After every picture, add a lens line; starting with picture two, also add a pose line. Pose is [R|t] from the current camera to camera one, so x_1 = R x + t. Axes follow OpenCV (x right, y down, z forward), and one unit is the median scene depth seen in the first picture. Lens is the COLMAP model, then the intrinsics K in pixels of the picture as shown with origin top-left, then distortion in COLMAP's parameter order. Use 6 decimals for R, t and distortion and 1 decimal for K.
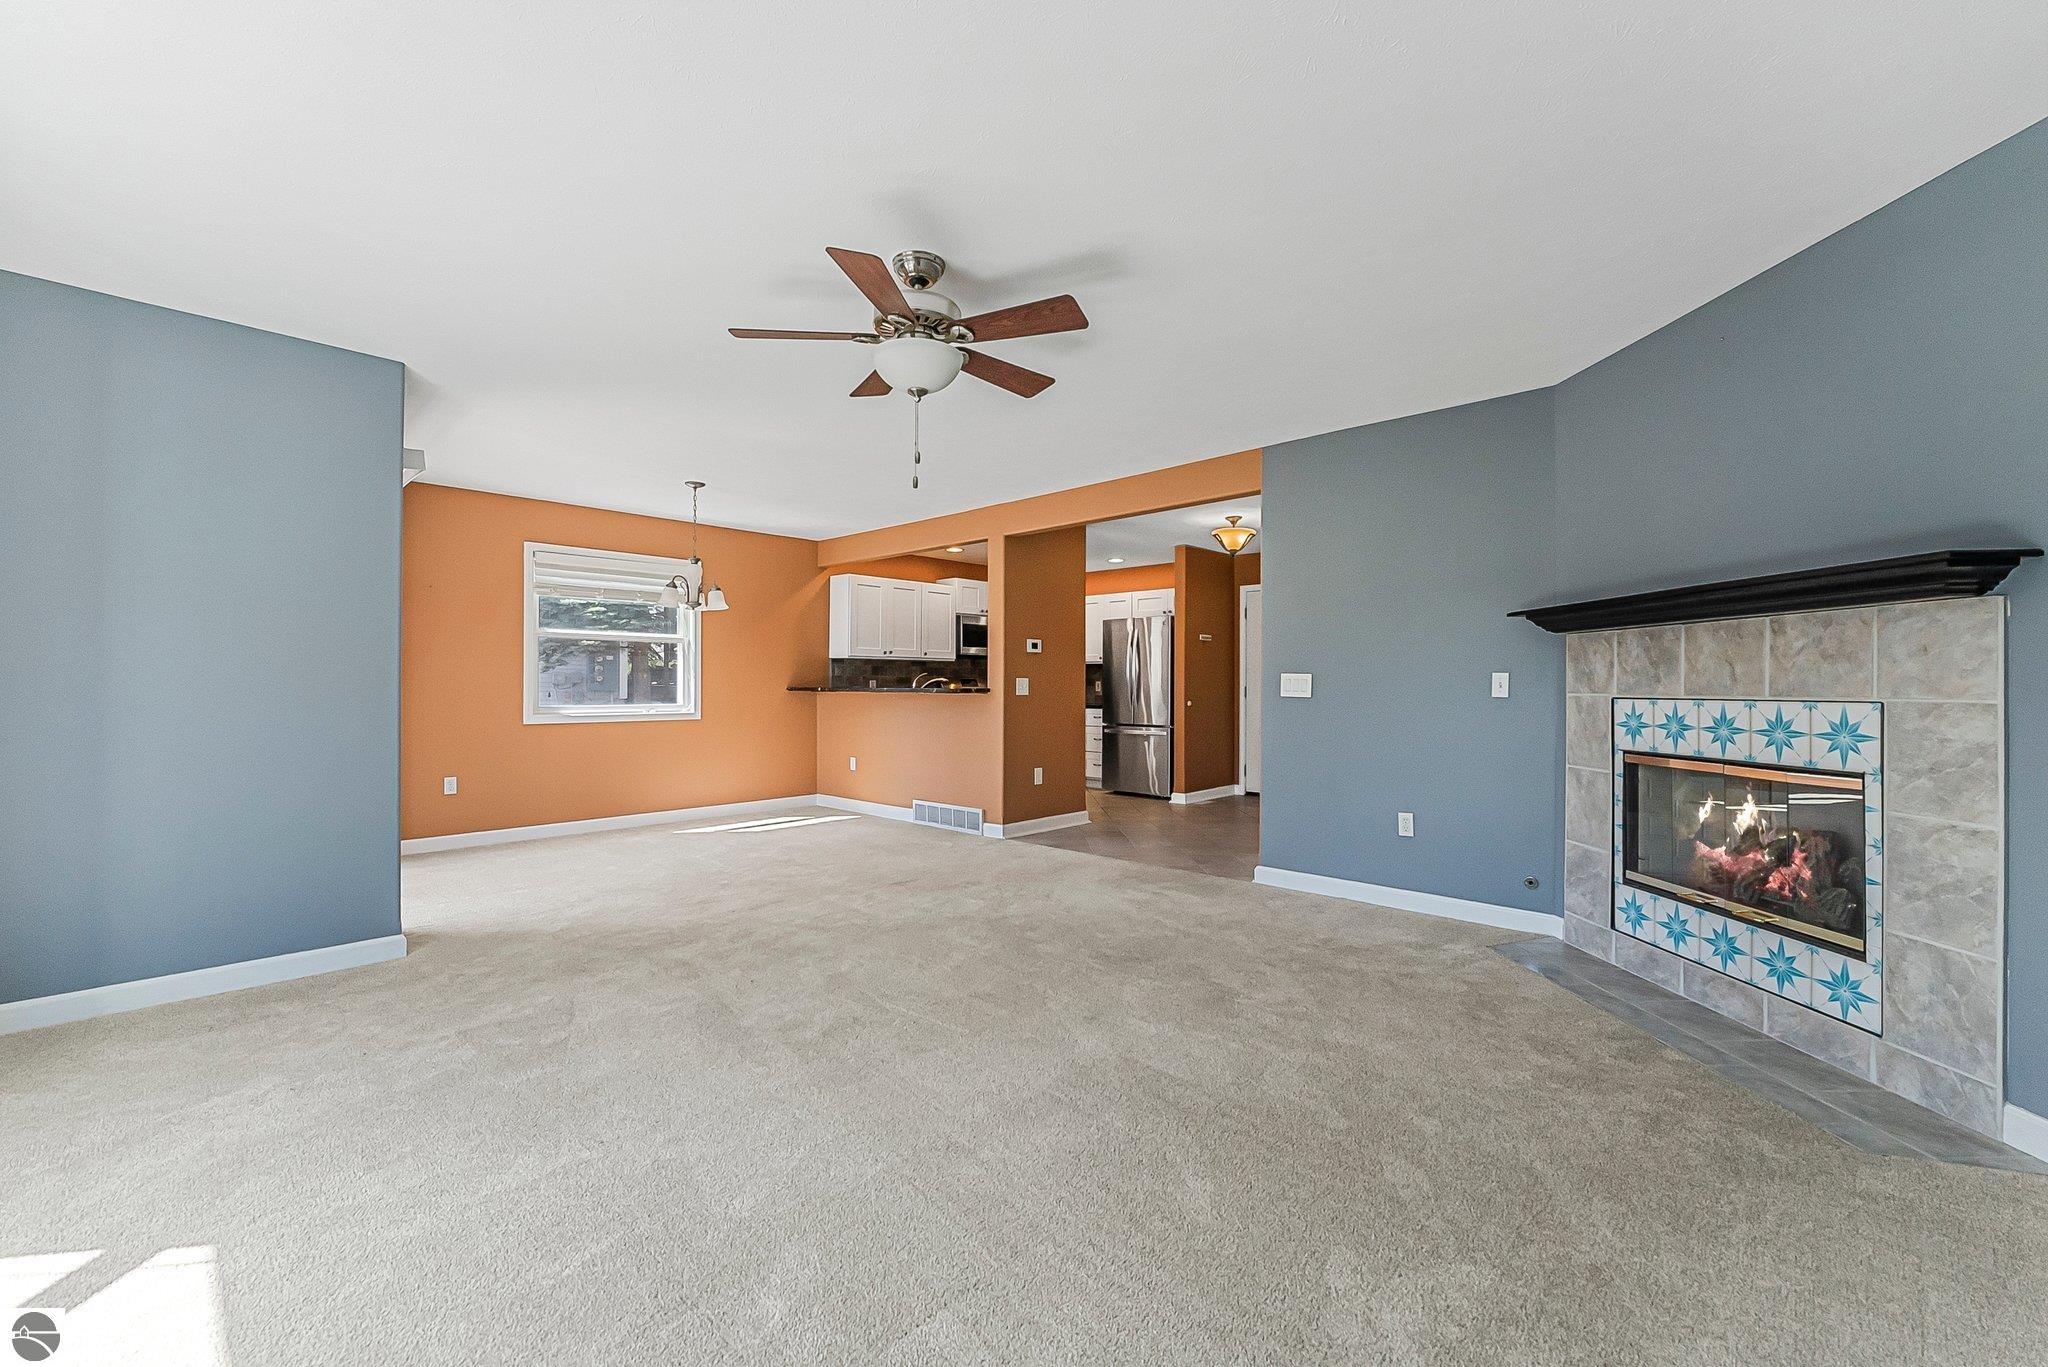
lens RADIAL K [[821.1, 0, 1027.9], [0, 821.1, 692.9], [0, 0, 1]] dist [-0.009266, 0.000356]
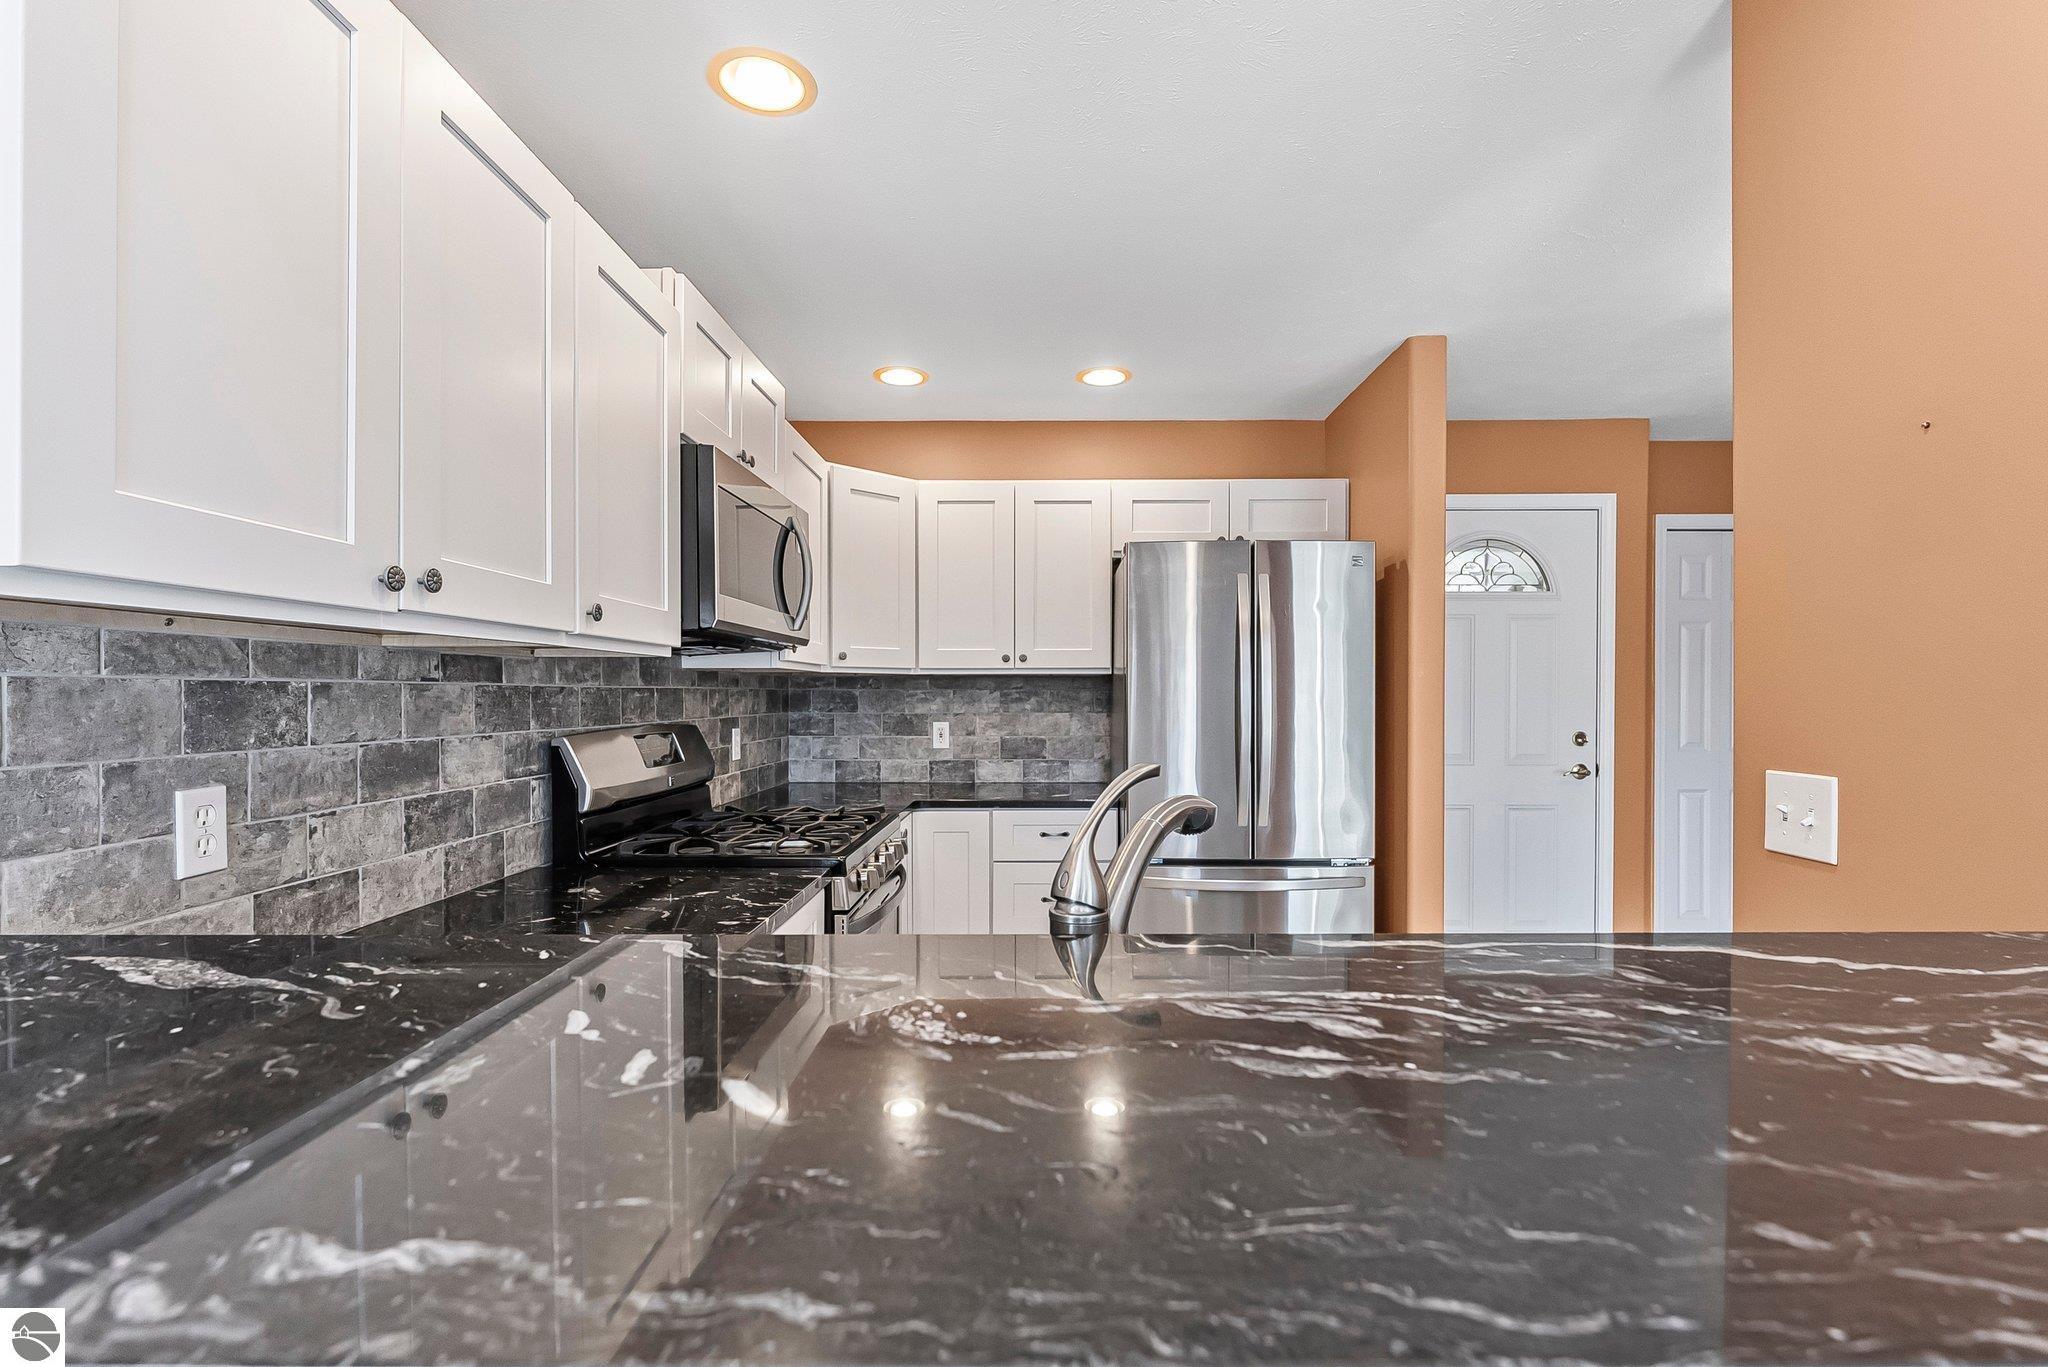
lens RADIAL K [[912.4, 0, 1020.8], [0, 912.4, 694.9], [0, 0, 1]] dist [0.001717, 0.000236]
pose [[0.746893, -0.003347, 0.664936, -0.224595], [0.006813, 0.999973, -0.002619, -0.034508], [-0.664909, 0.006486, 0.746896, 0.954852]]
